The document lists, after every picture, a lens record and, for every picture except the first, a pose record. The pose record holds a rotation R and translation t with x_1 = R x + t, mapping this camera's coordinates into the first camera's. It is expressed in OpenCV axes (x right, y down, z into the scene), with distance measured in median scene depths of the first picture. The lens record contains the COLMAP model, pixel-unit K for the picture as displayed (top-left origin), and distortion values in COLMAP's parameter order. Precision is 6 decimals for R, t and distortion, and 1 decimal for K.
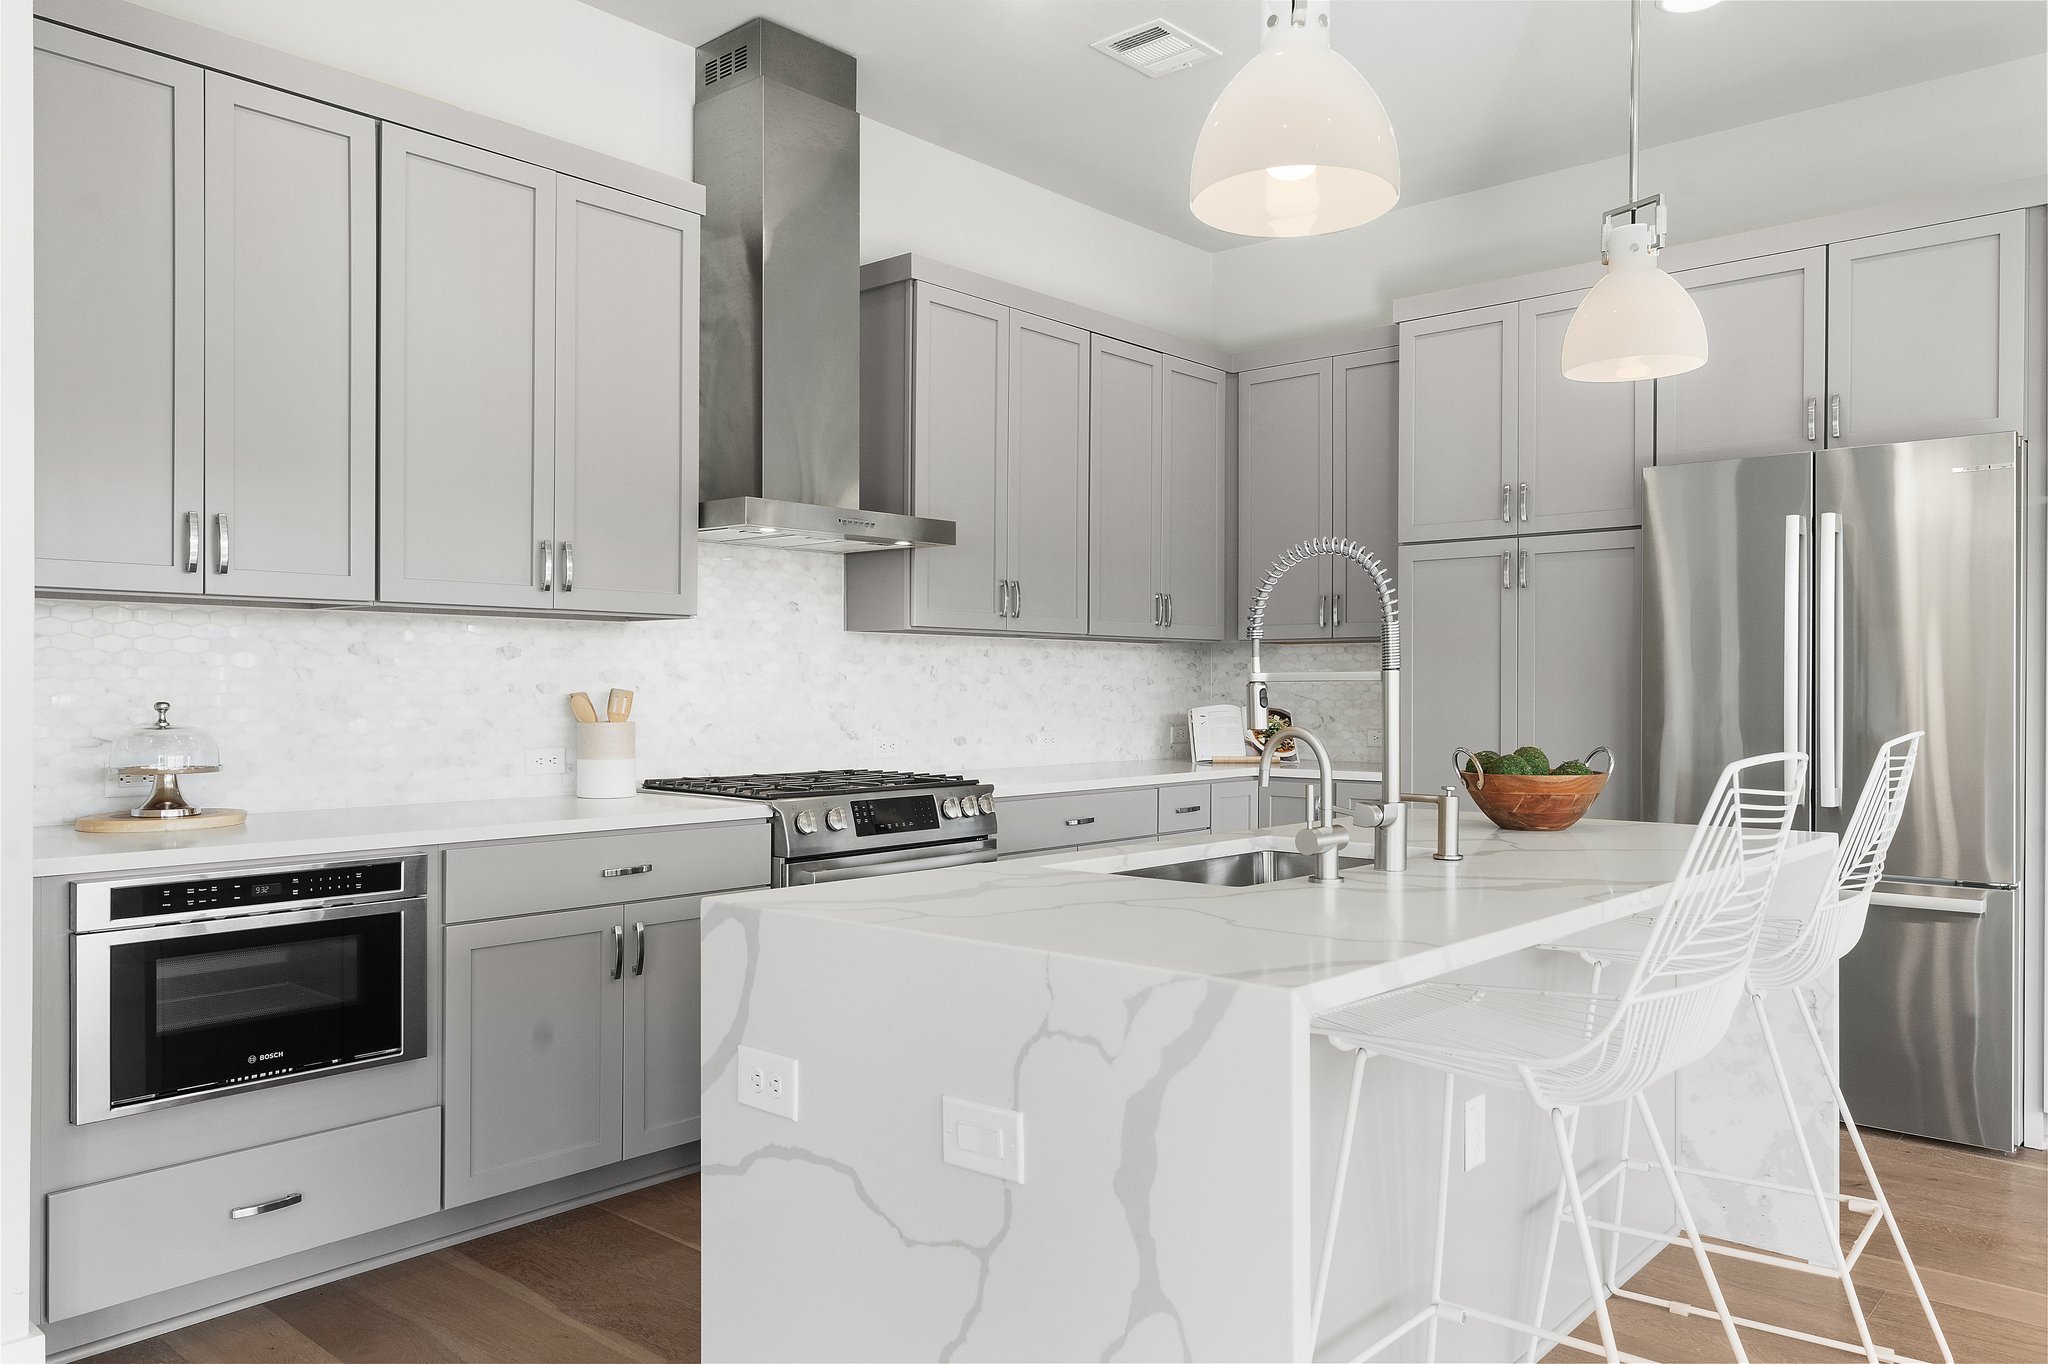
lens RADIAL K [[1431.9, 0, 1032.4], [0, 1431.9, 689.2], [0, 0, 1]] dist [0.000250, 0.003463]
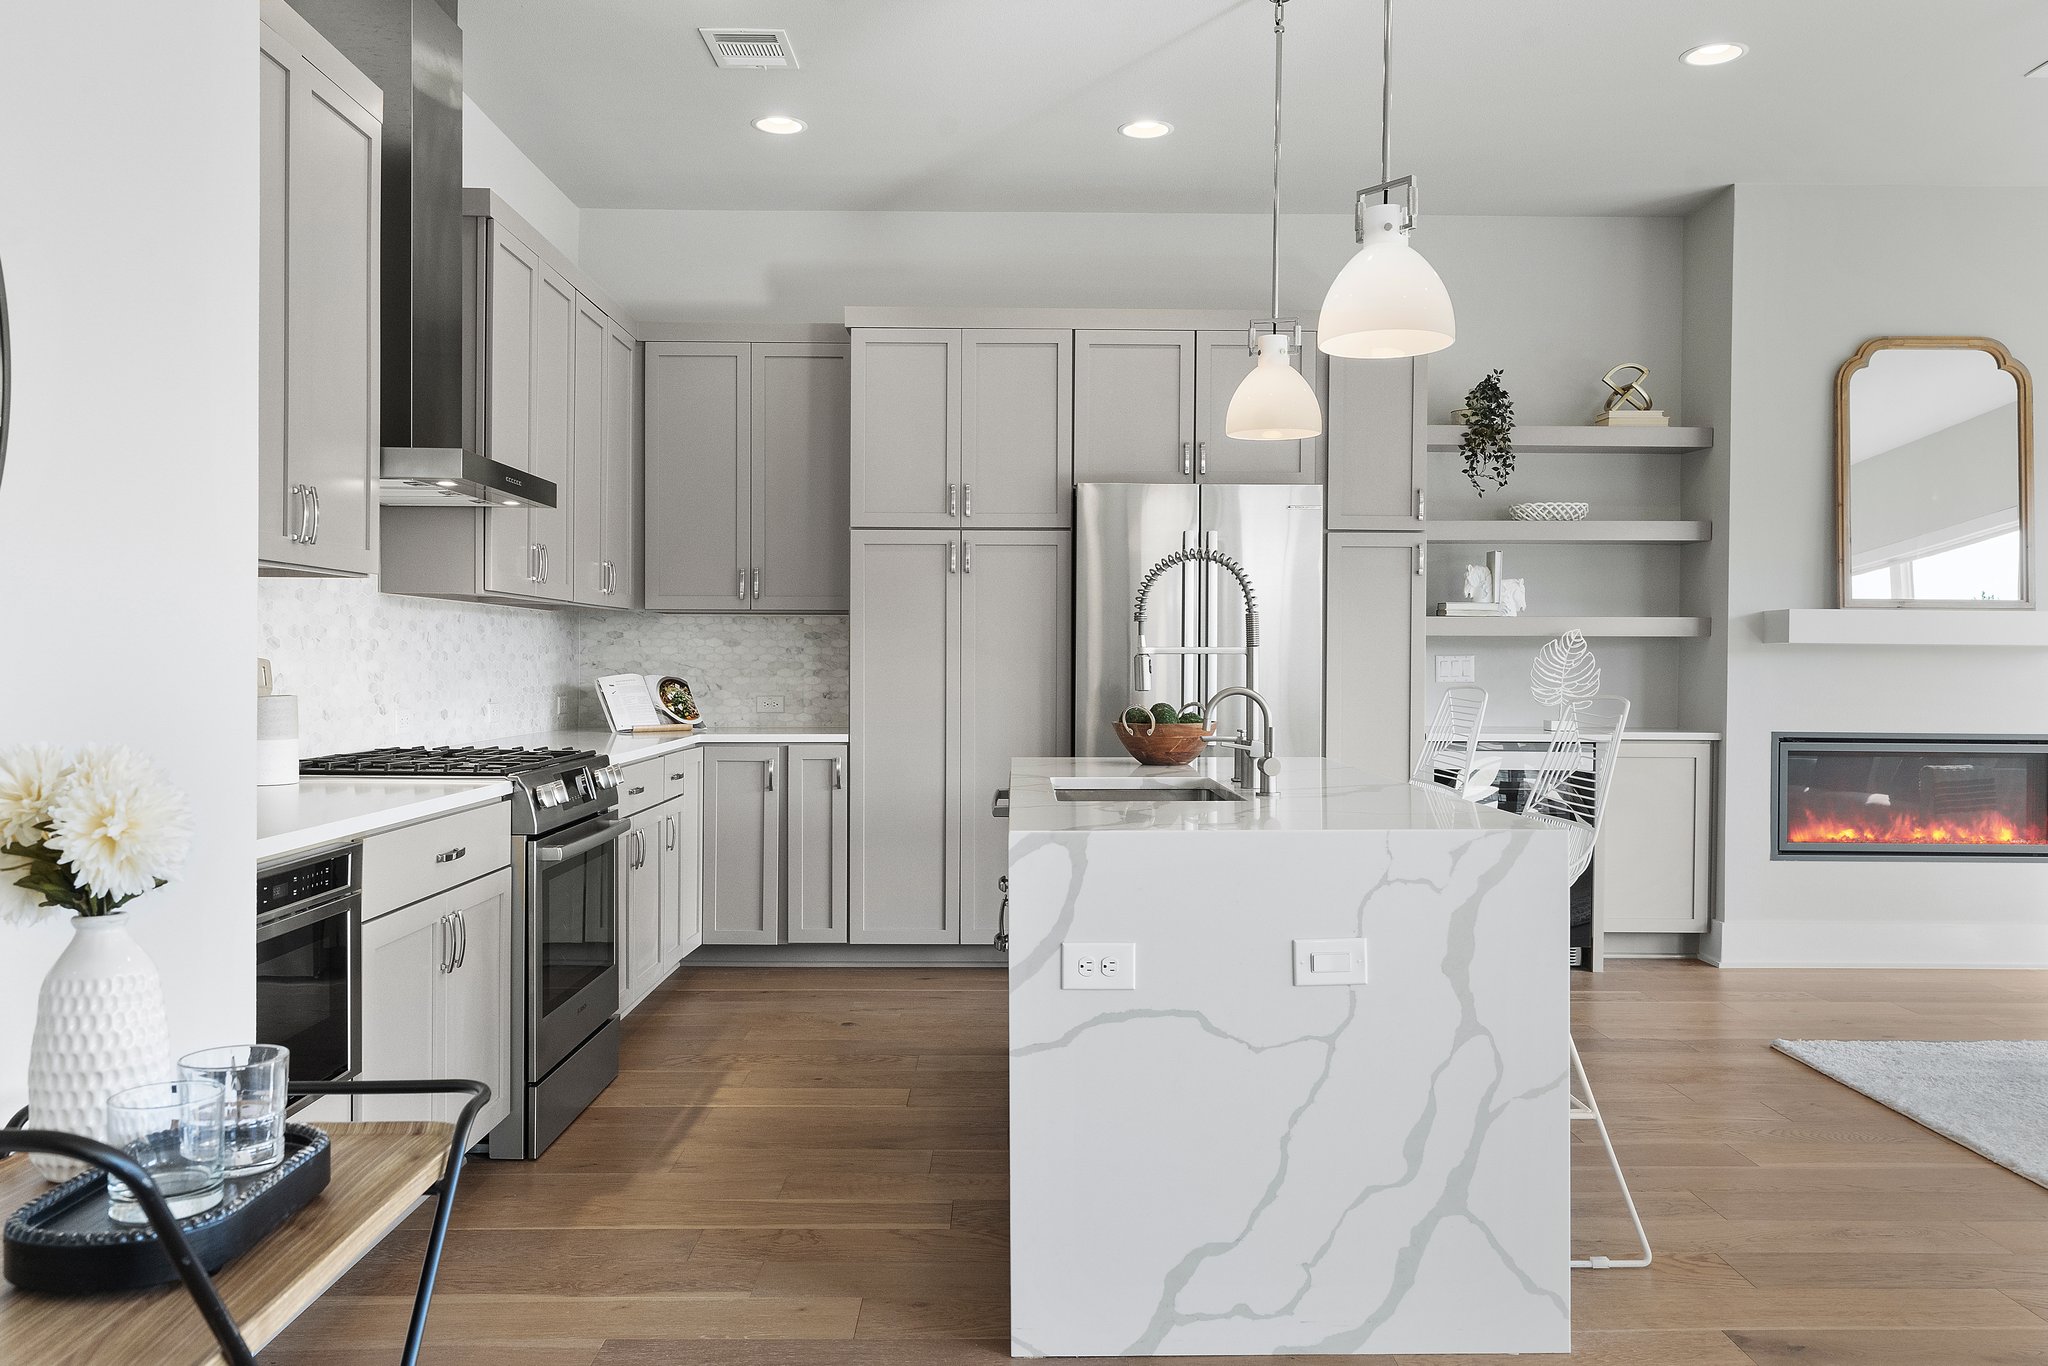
lens RADIAL K [[1574.8, 0, 1027.3], [0, 1574.8, 684.9], [0, 0, 1]] dist [0.002325, 0.004692]
pose [[0.739812, -0.009933, 0.672741, -0.631570], [-0.001742, 0.999859, 0.016678, -0.000116], [-0.672812, -0.013510, 0.739690, 0.003102]]
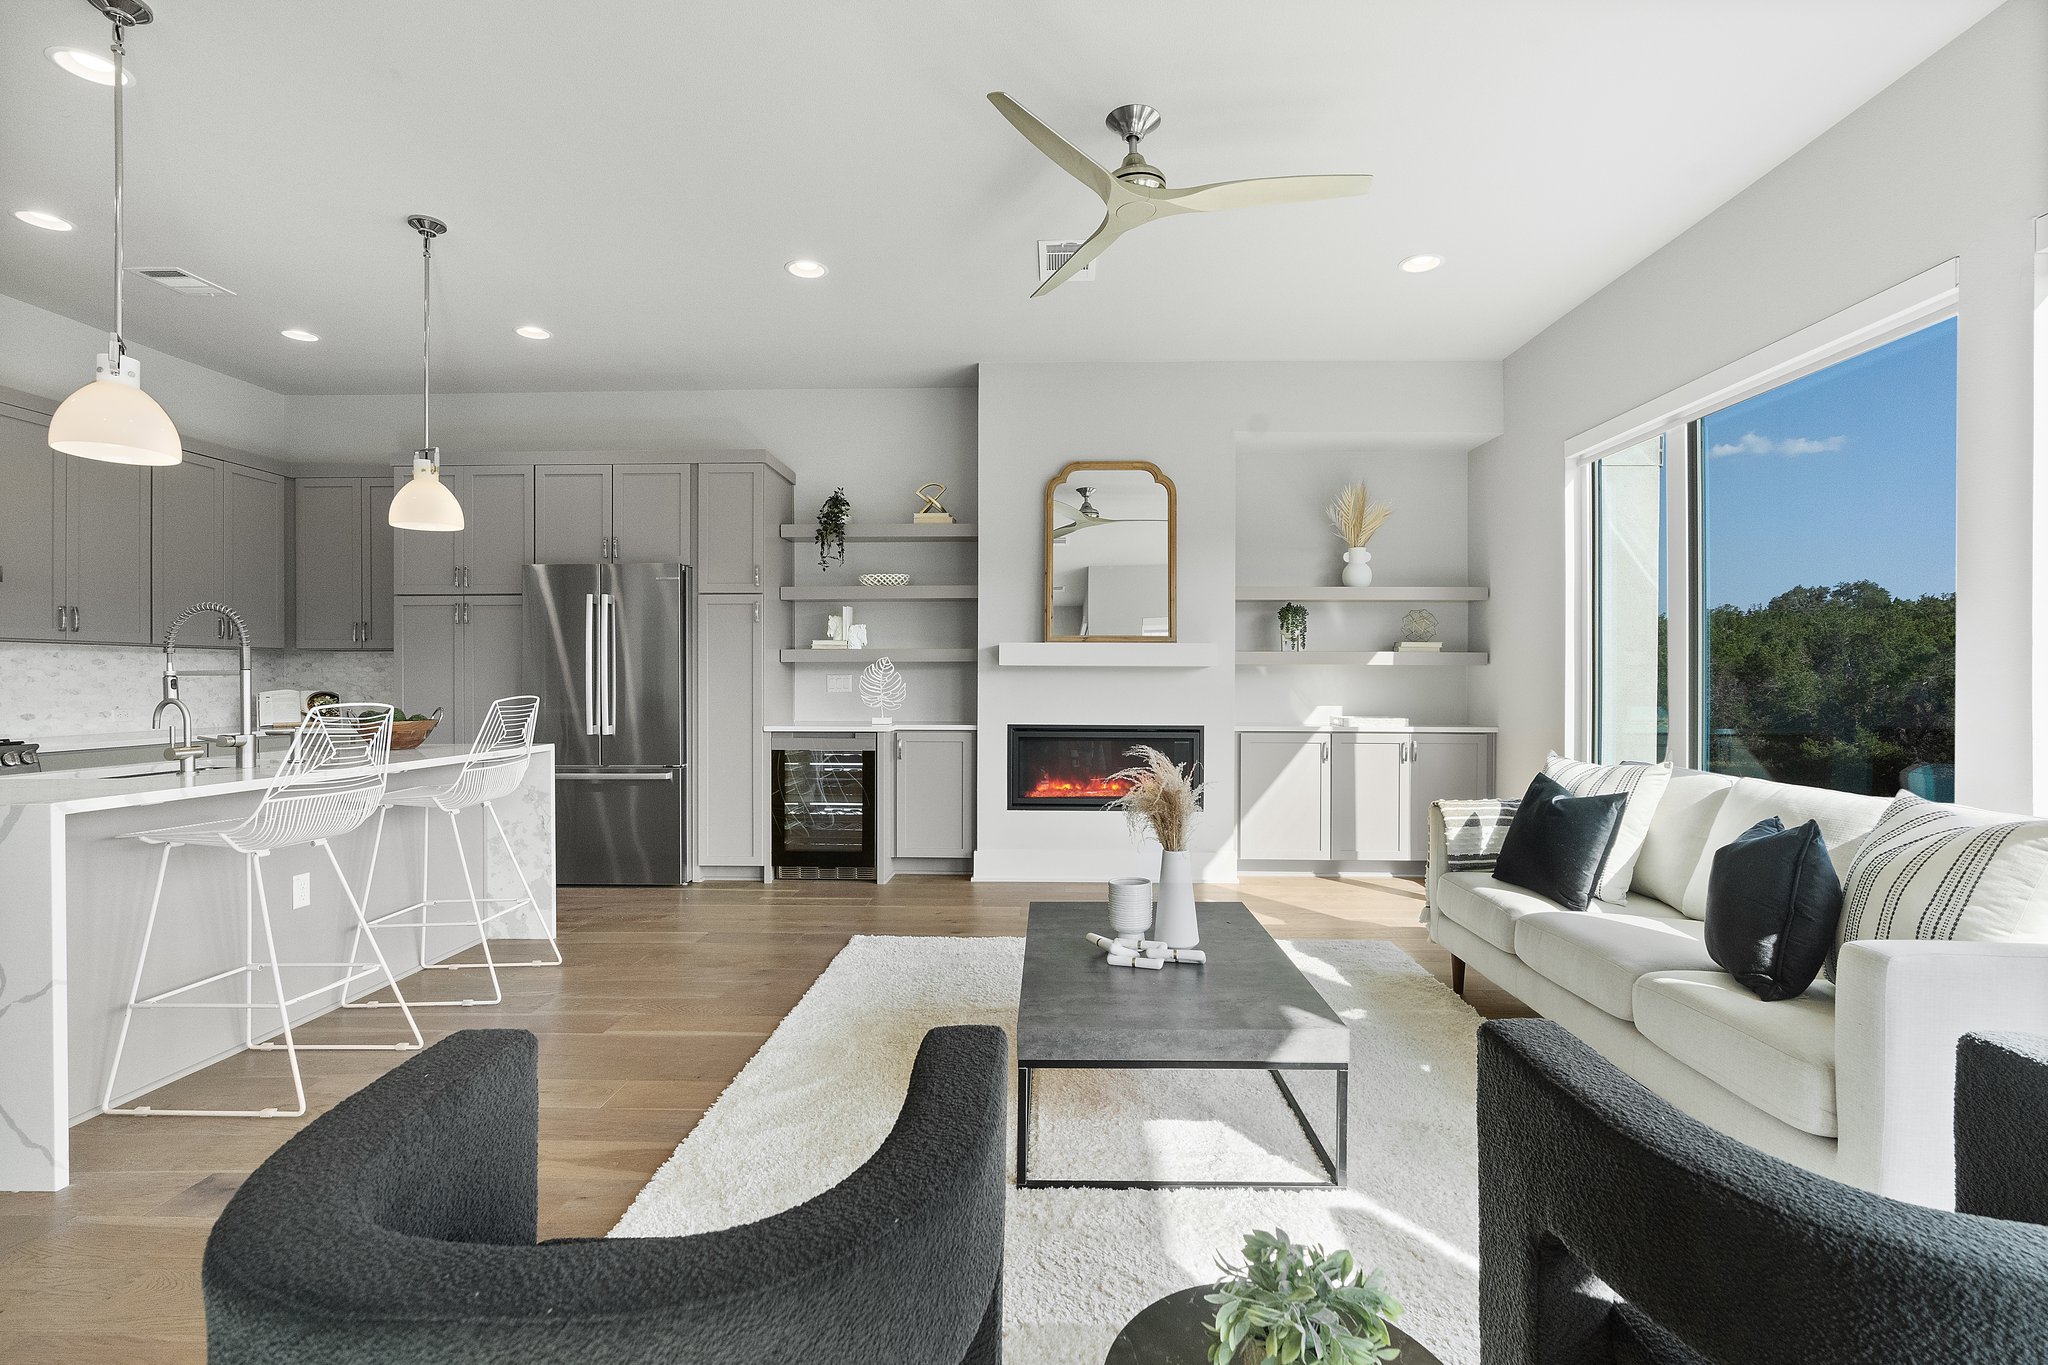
lens RADIAL K [[943.7, 0, 1040.0], [0, 943.7, 682.9], [0, 0, 1]] dist [-0.002816, 0.001360]
pose [[0.769296, -0.006436, 0.638860, 0.173856], [0.003516, 0.999977, 0.005839, 0.000881], [-0.638883, -0.002246, 0.769301, -0.499054]]
